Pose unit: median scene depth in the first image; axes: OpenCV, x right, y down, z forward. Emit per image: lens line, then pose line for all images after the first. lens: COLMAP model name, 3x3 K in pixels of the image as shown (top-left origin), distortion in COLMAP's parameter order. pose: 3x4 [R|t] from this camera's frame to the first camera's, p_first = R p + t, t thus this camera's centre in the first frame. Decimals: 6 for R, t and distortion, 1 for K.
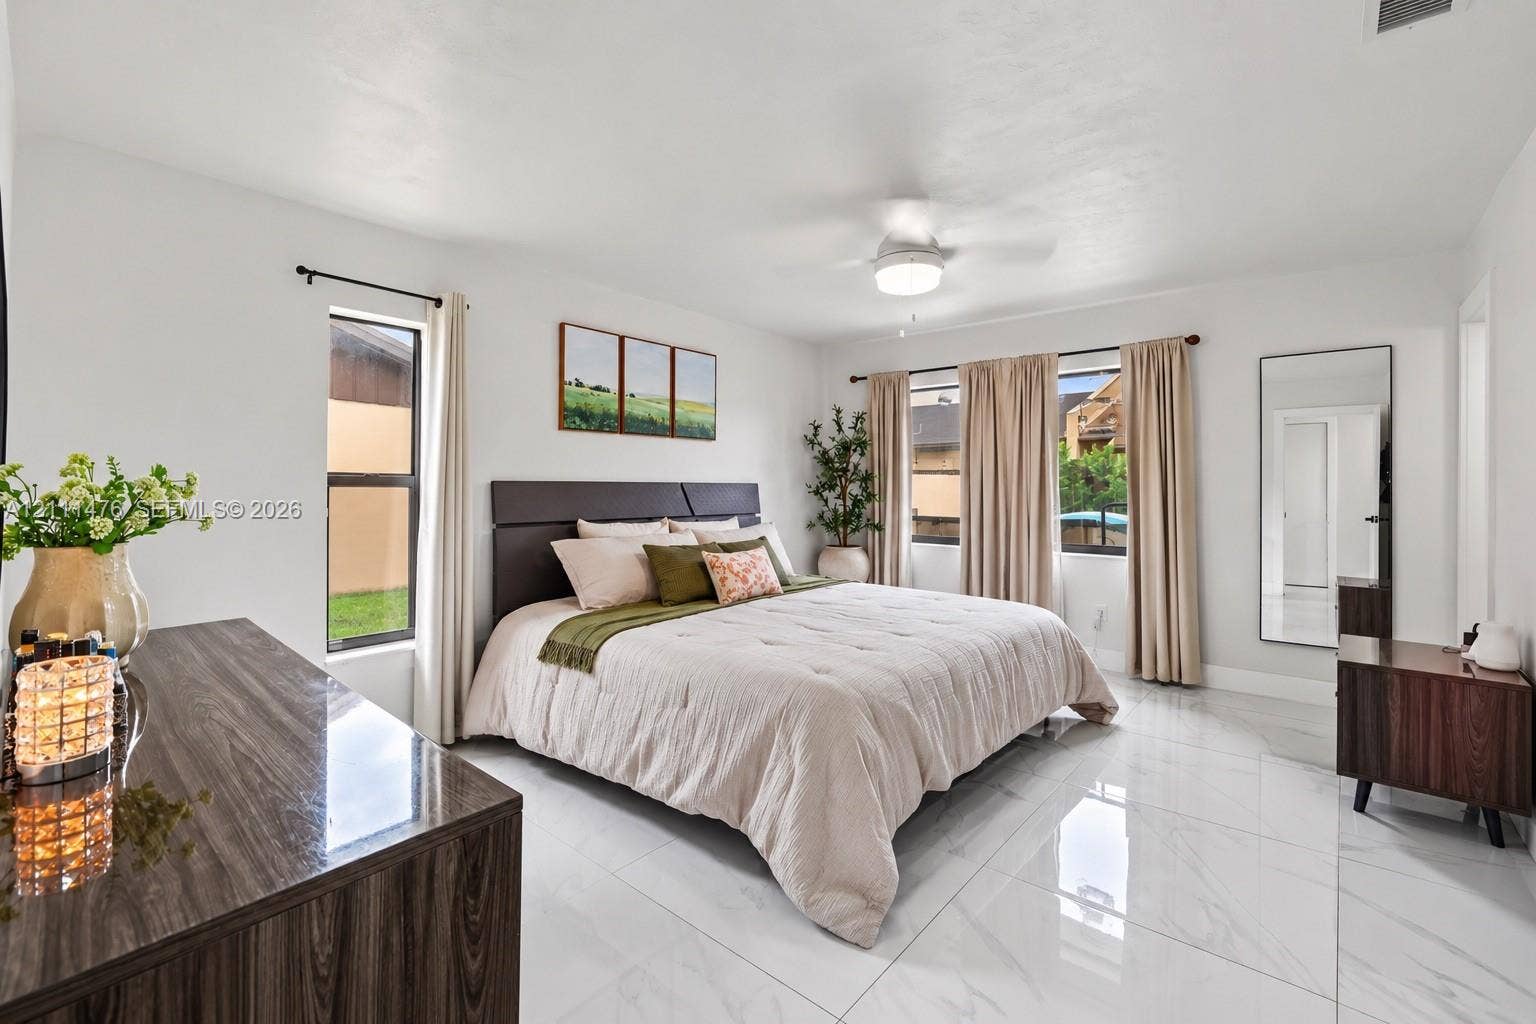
lens RADIAL K [[653.5, 0, 768.8], [0, 653.5, 495.1], [0, 0, 1]] dist [-0.004501, -0.000357]
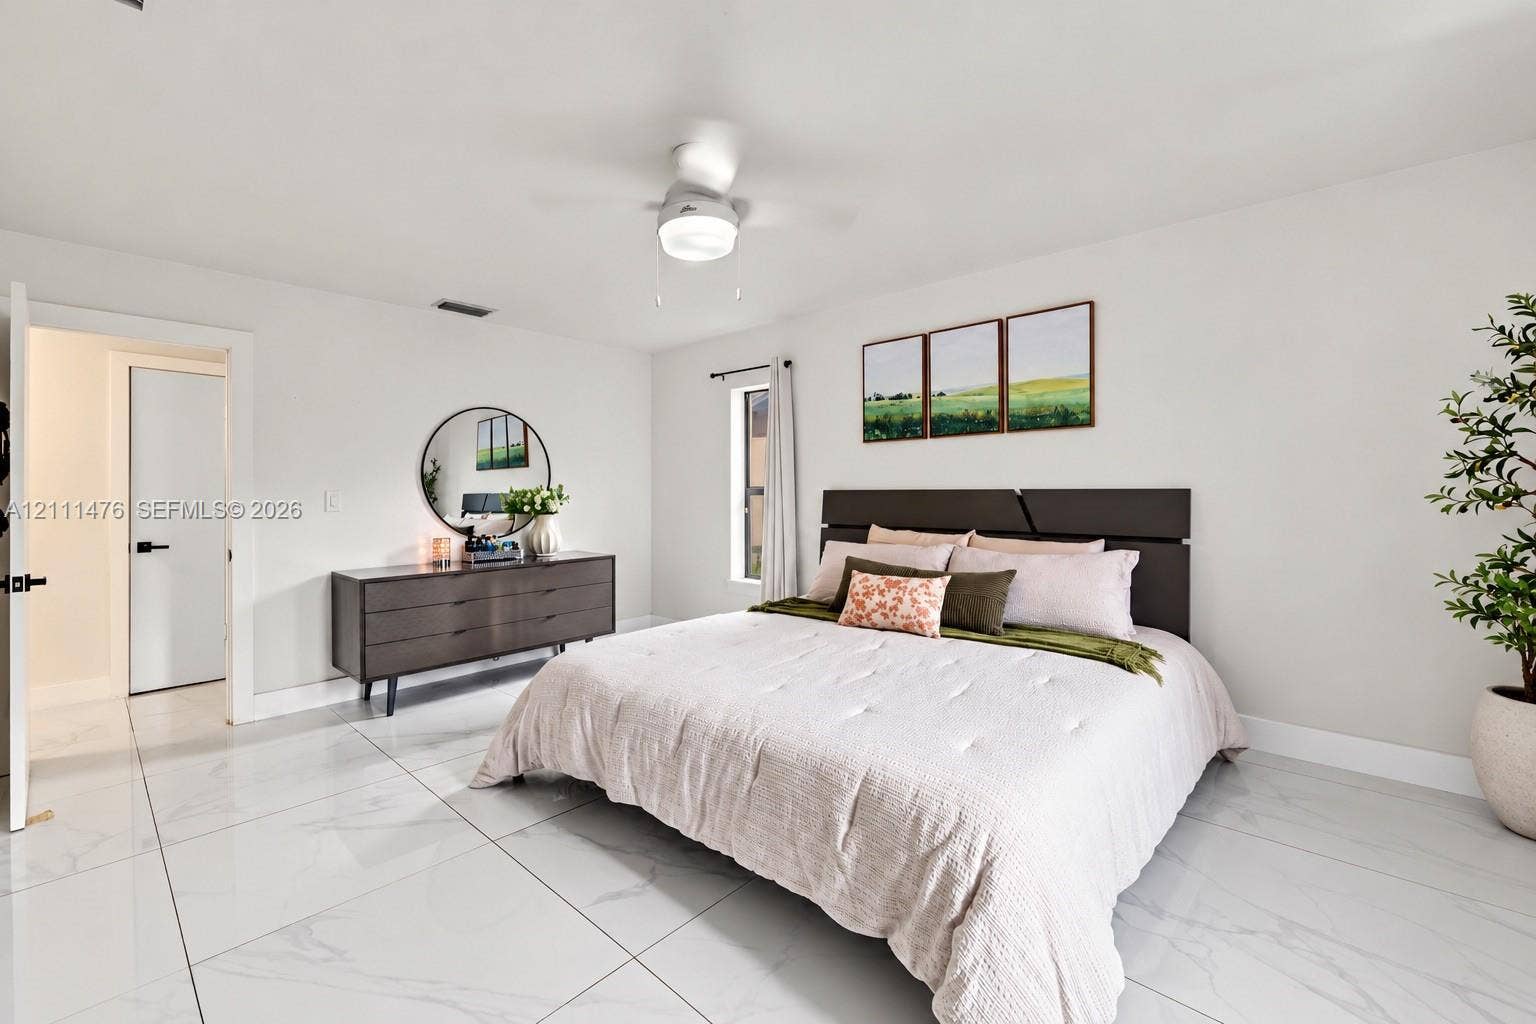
lens RADIAL K [[653.5, 0, 770.1], [0, 653.5, 503.0], [0, 0, 1]] dist [-0.004501, -0.000357]
pose [[-0.044251, 0.011213, -0.998958, 0.734629], [-0.008252, 0.999899, 0.011589, -0.009853], [0.998986, 0.008756, -0.044154, 0.831173]]
